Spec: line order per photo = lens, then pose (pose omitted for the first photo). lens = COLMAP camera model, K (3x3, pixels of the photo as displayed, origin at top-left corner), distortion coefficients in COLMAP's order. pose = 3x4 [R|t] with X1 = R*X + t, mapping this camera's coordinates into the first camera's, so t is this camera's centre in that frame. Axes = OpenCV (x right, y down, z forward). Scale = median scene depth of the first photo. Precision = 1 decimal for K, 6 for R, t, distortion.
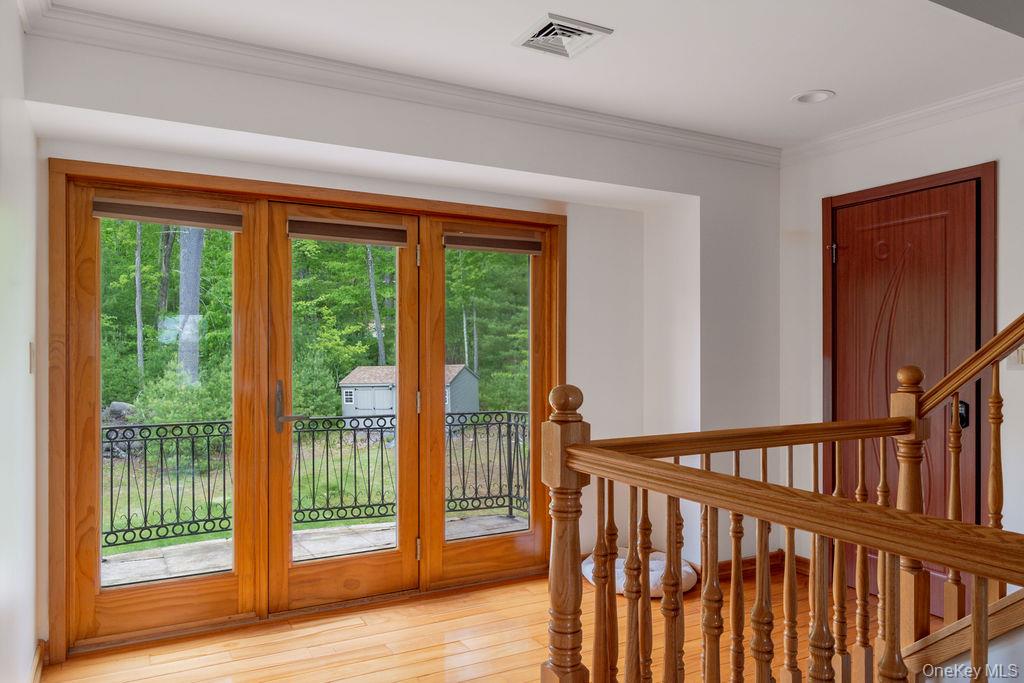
lens RADIAL K [[716.3, 0, 505.7], [0, 716.3, 349.0], [0, 0, 1]] dist [-0.004471, -0.004449]
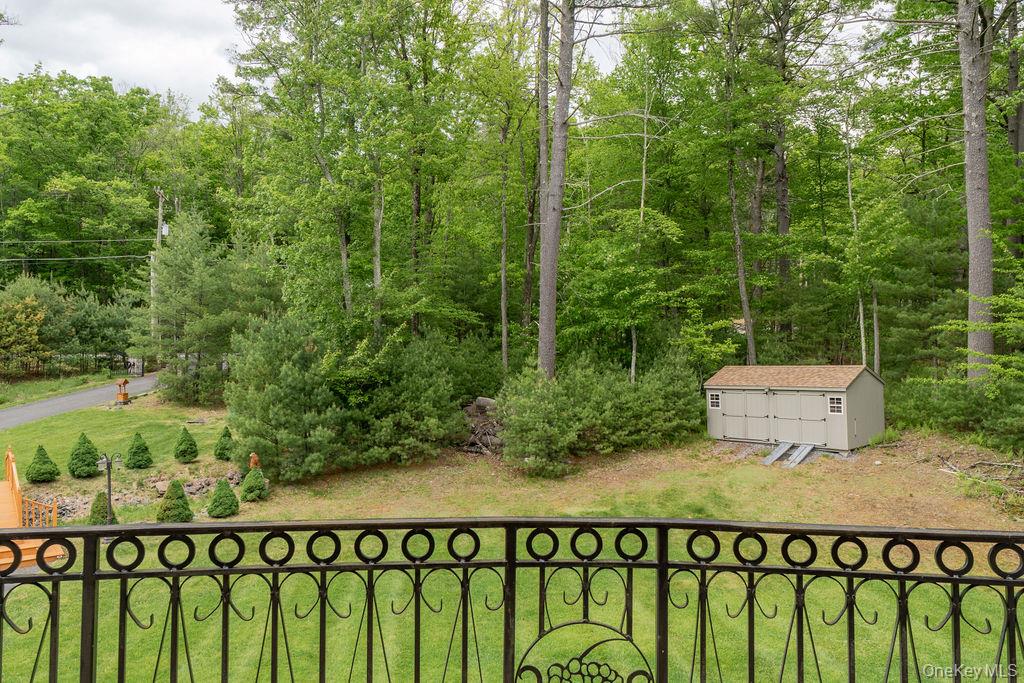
lens RADIAL K [[706.4, 0, 512.0], [0, 706.4, 341.5], [0, 0, 1]] dist [-0.021149, 0.000862]
pose [[0.883971, -0.001374, -0.467539, -0.040124], [-0.003840, 0.999941, -0.010199, 0.005038], [0.467525, 0.010811, 0.883914, 0.139779]]
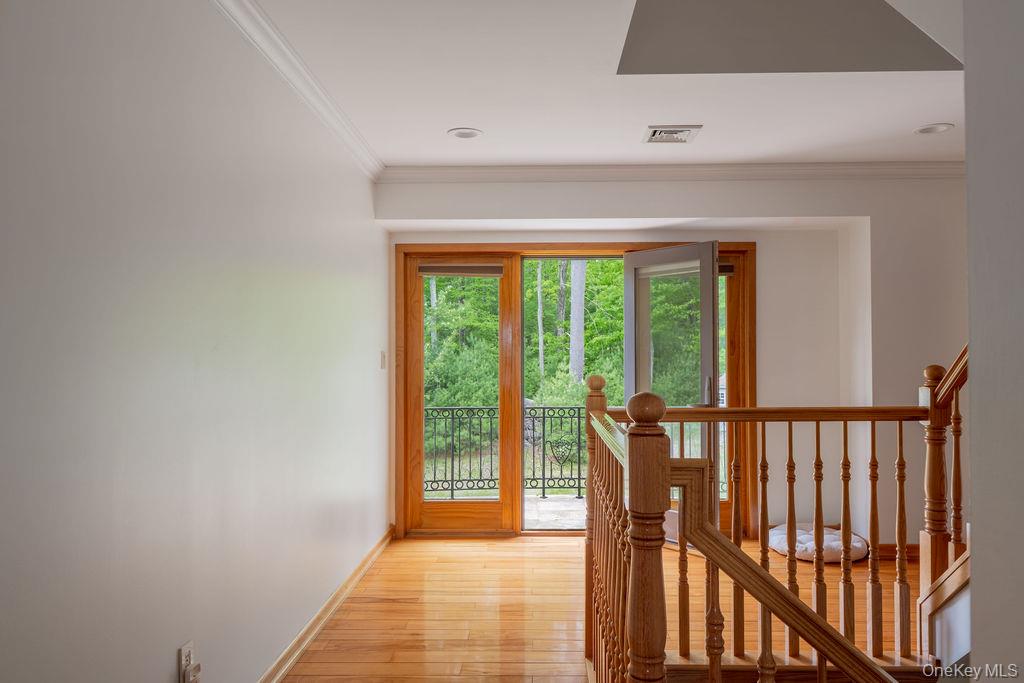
lens RADIAL K [[727.1, 0, 517.3], [0, 727.1, 329.2], [0, 0, 1]] dist [-0.015803, 0.002846]
pose [[0.863040, -0.023071, -0.504609, 0.058542], [0.007636, 0.999438, -0.032635, -0.000262], [0.505078, 0.024312, 0.862731, -0.042752]]
